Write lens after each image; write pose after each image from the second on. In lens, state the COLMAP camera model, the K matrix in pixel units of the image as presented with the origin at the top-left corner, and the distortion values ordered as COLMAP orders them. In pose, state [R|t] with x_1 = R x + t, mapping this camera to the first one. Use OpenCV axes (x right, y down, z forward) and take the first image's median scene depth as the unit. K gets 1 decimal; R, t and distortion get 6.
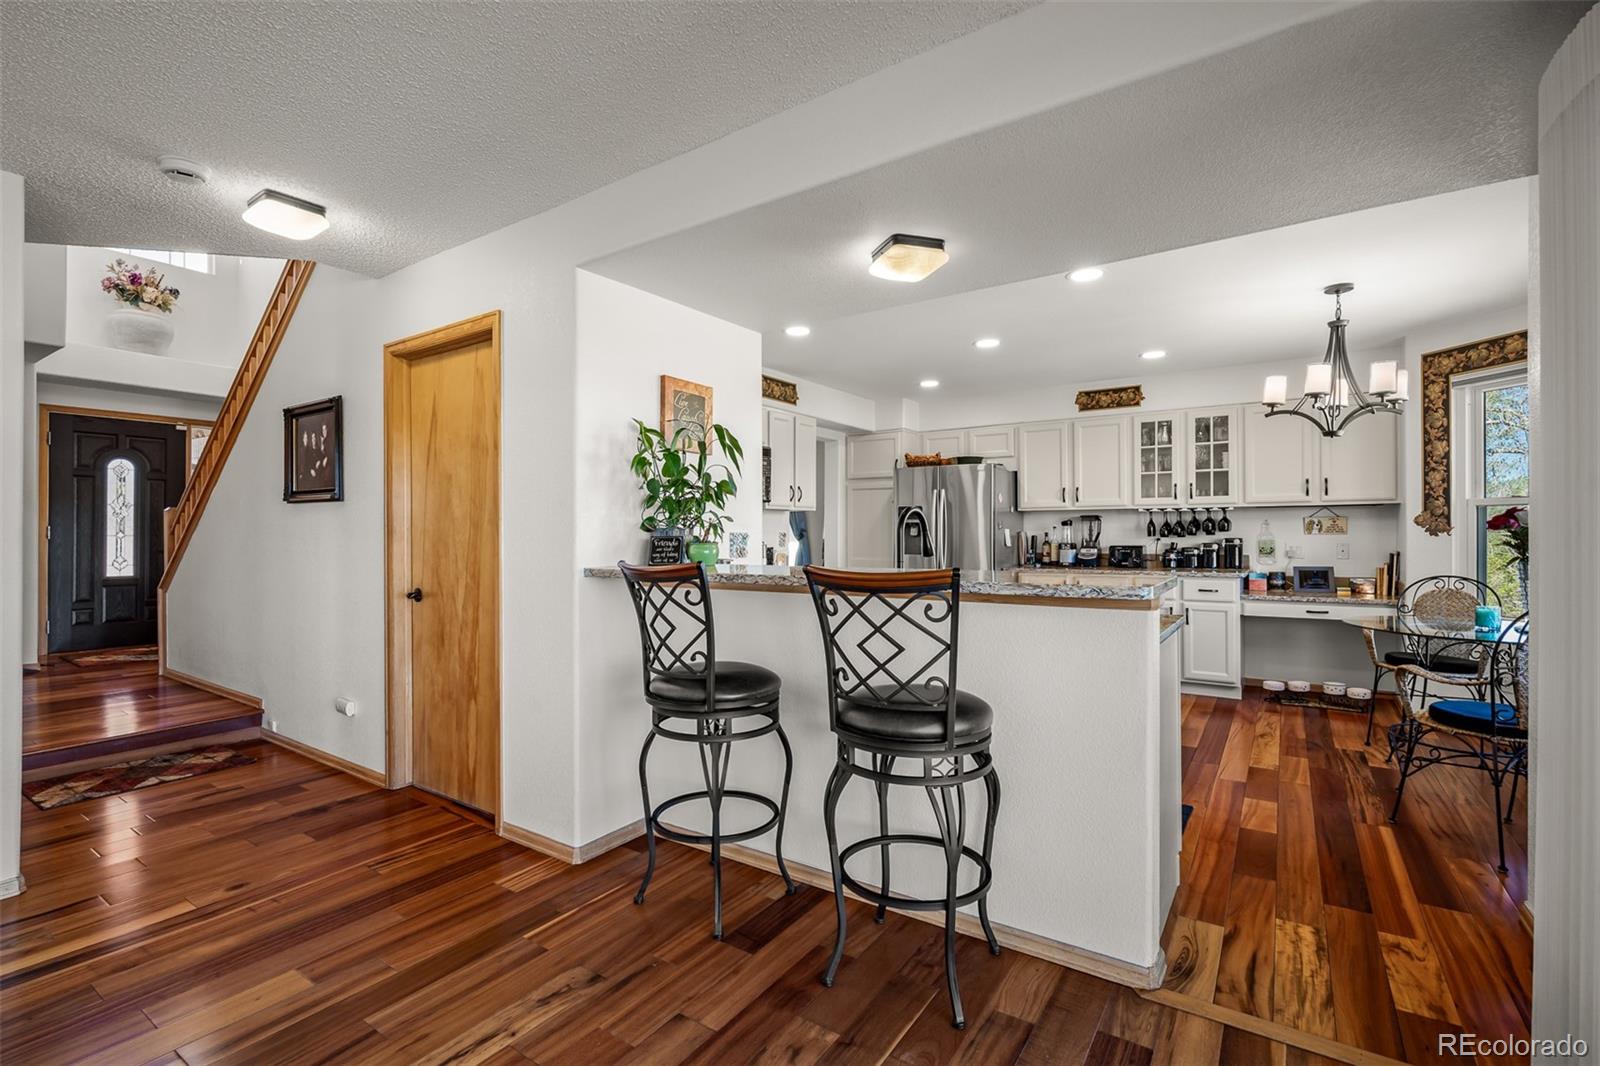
lens RADIAL K [[730.3, 0, 797.0], [0, 730.3, 529.7], [0, 0, 1]] dist [0.002439, -0.000502]
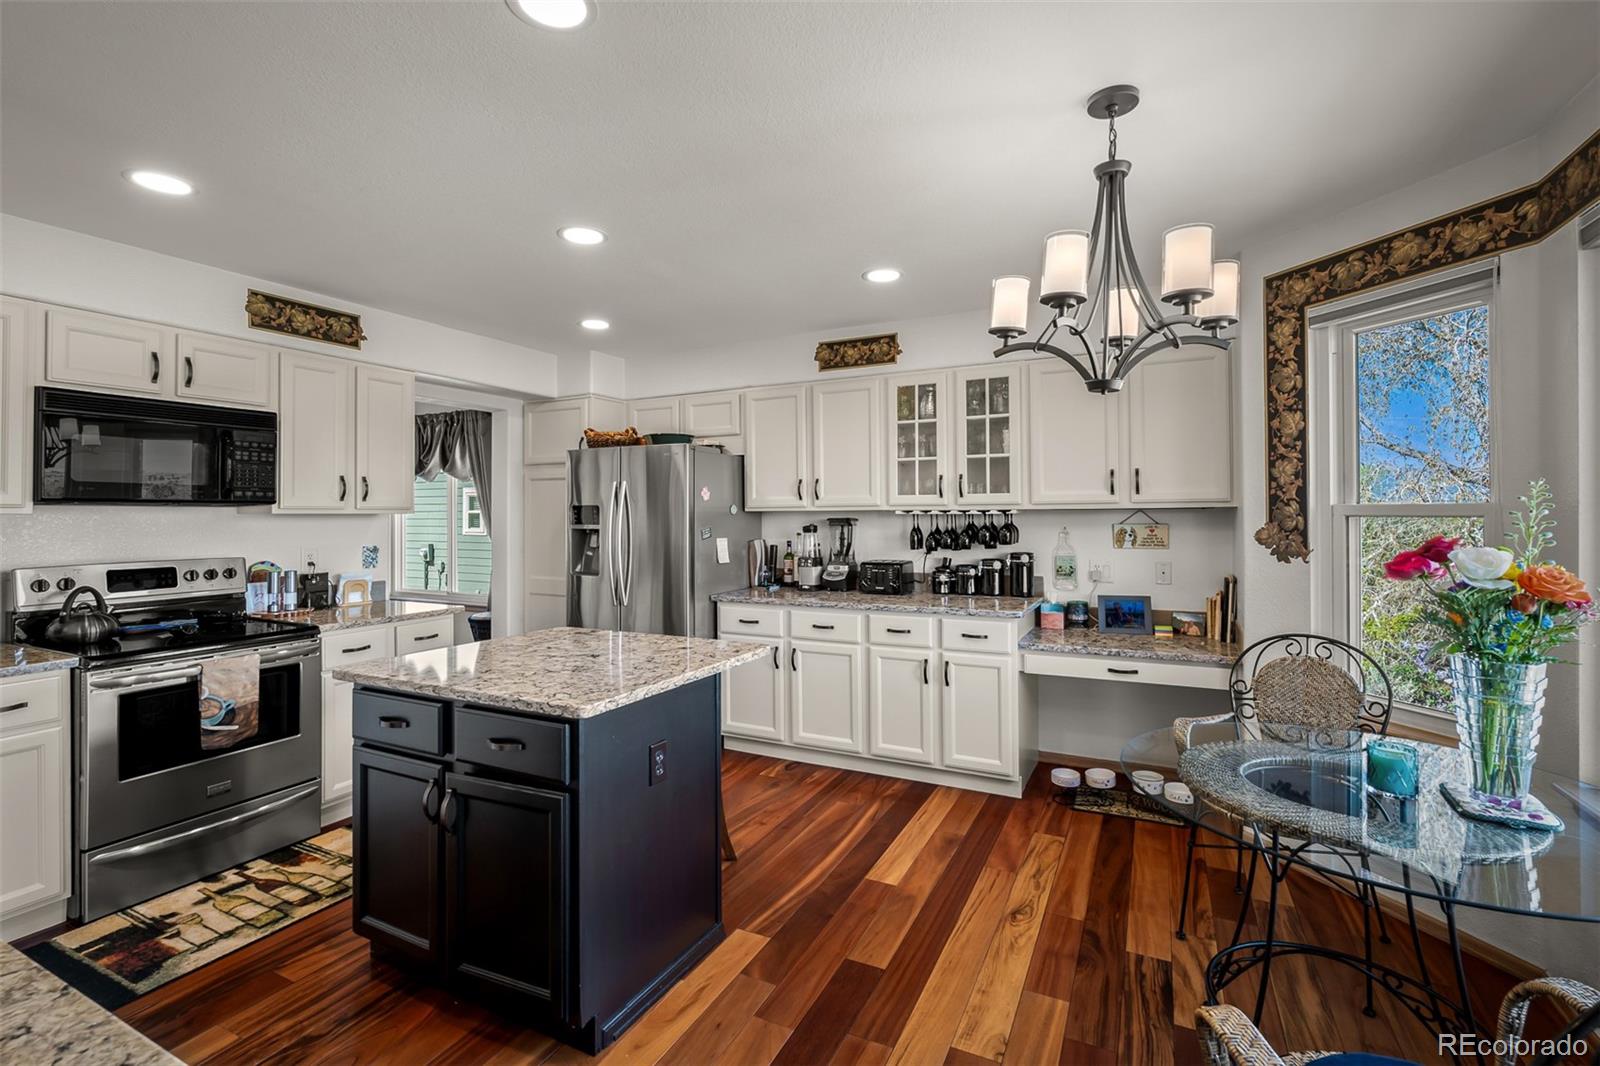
lens RADIAL K [[715.9, 0, 784.9], [0, 715.9, 508.6], [0, 0, 1]] dist [-0.001498, -0.001194]
pose [[0.993678, -0.001163, 0.112266, 0.314985], [0.001702, 0.999987, -0.004704, -0.030150], [-0.112259, 0.004866, 0.993667, 0.366201]]
